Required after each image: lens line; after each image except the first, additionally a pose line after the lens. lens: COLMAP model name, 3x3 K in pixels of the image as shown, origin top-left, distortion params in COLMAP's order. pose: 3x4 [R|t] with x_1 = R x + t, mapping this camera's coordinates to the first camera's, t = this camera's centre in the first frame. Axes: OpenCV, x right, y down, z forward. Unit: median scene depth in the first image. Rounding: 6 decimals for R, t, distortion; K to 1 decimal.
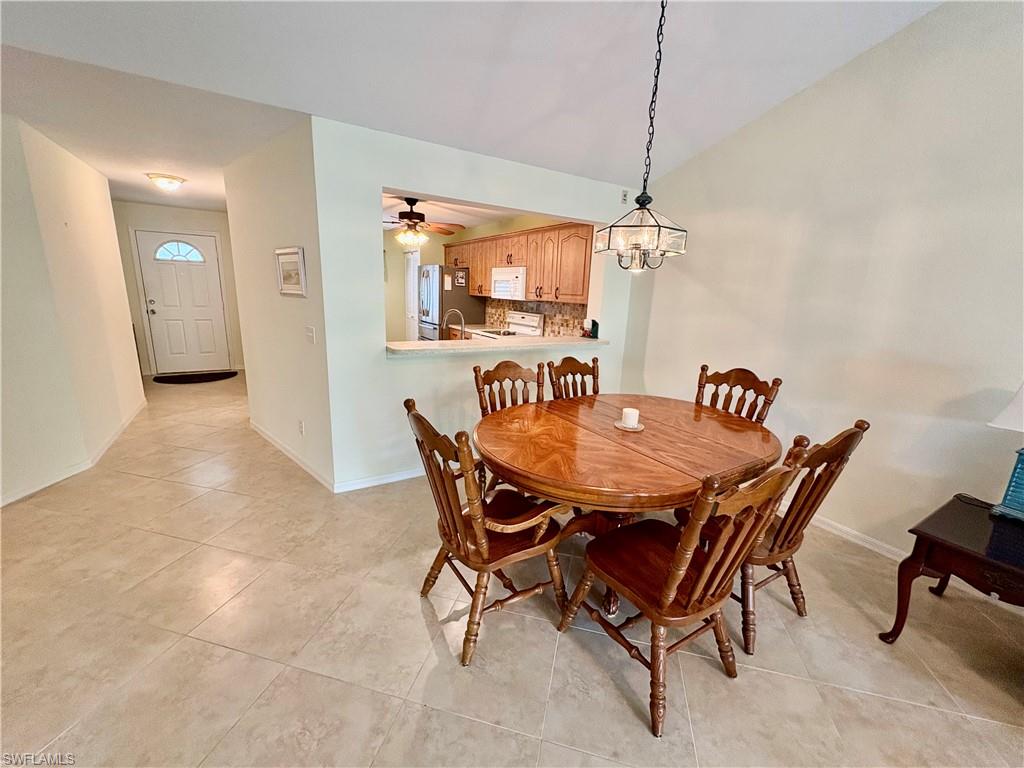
lens RADIAL K [[411.5, 0, 512.0], [0, 411.5, 384.0], [0, 0, 1]] dist [0.000529, 0.000104]
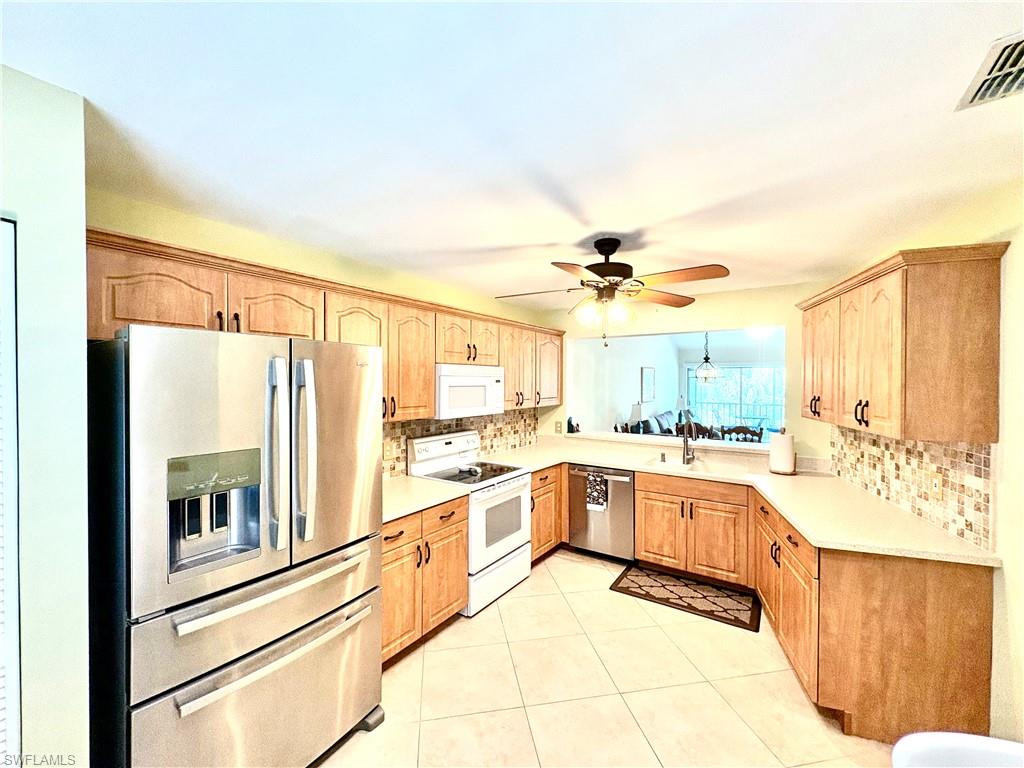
lens RADIAL K [[411.5, 0, 512.0], [0, 411.5, 384.0], [0, 0, 1]] dist [0.000529, 0.000104]
pose [[-0.421584, -0.047148, 0.905563, -0.681310], [0.184073, 0.973406, 0.136376, -0.378691], [-0.887910, 0.224184, -0.401694, 1.383296]]
